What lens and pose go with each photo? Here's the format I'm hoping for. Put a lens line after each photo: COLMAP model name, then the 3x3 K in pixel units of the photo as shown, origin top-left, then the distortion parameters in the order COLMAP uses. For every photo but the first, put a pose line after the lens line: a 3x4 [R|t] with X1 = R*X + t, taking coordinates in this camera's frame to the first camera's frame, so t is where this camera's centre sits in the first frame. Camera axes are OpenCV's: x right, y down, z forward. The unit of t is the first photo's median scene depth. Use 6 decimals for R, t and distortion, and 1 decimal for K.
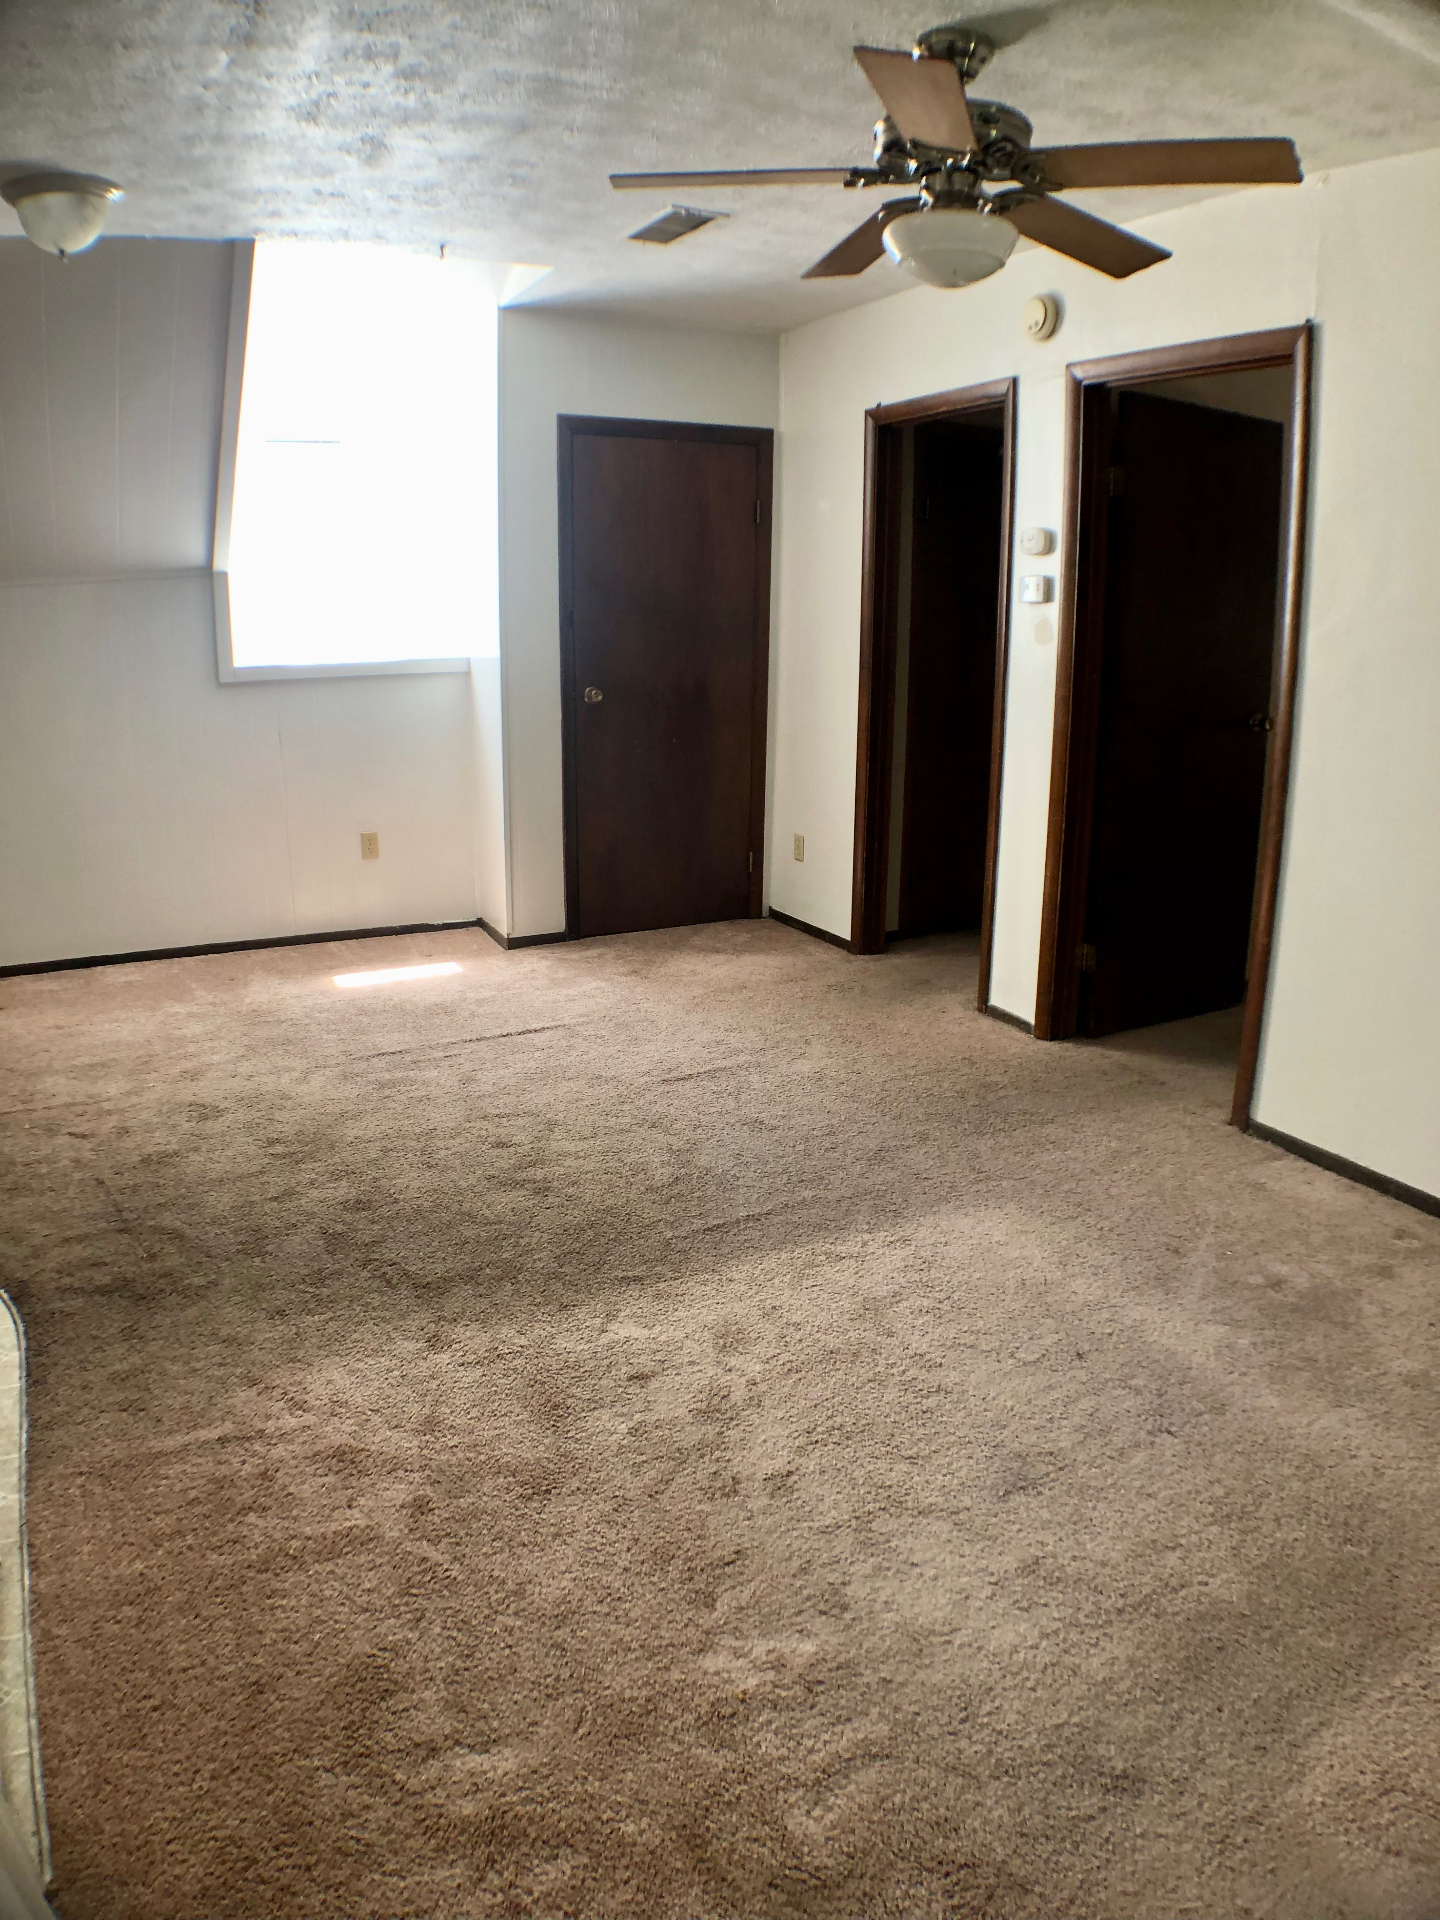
lens RADIAL K [[1275.0, 0, 712.3], [0, 1275.0, 984.2], [0, 0, 1]] dist [-0.172028, 0.019538]
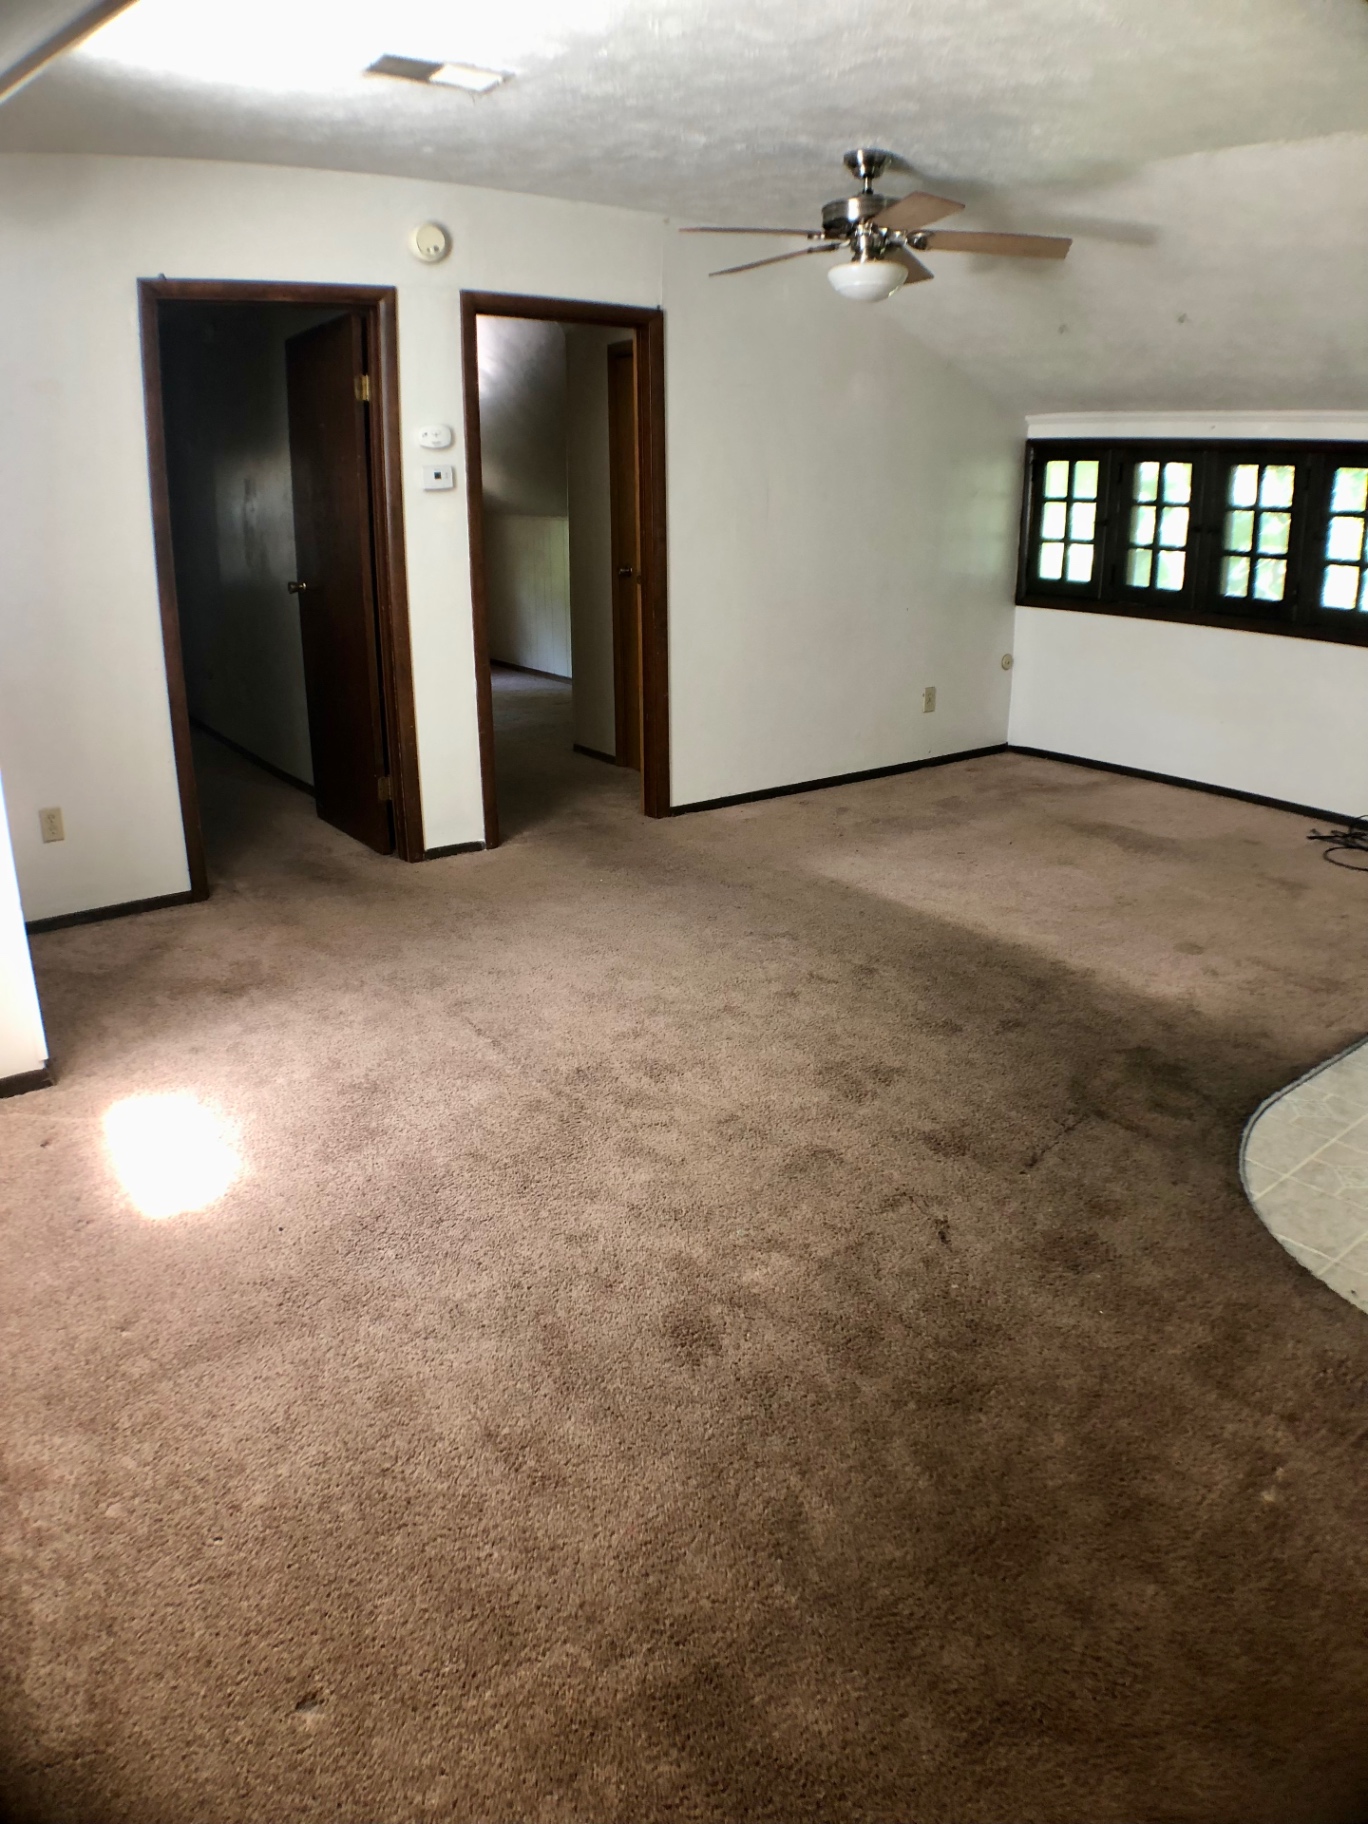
lens RADIAL K [[1211.2, 0, 676.7], [0, 1211.2, 935.0], [0, 0, 1]] dist [-0.172028, 0.019538]
pose [[-0.174465, -0.327579, 0.928576, -1.048026], [0.285884, 0.885566, 0.366119, -0.307989], [-0.942249, 0.329340, -0.060851, 1.105251]]
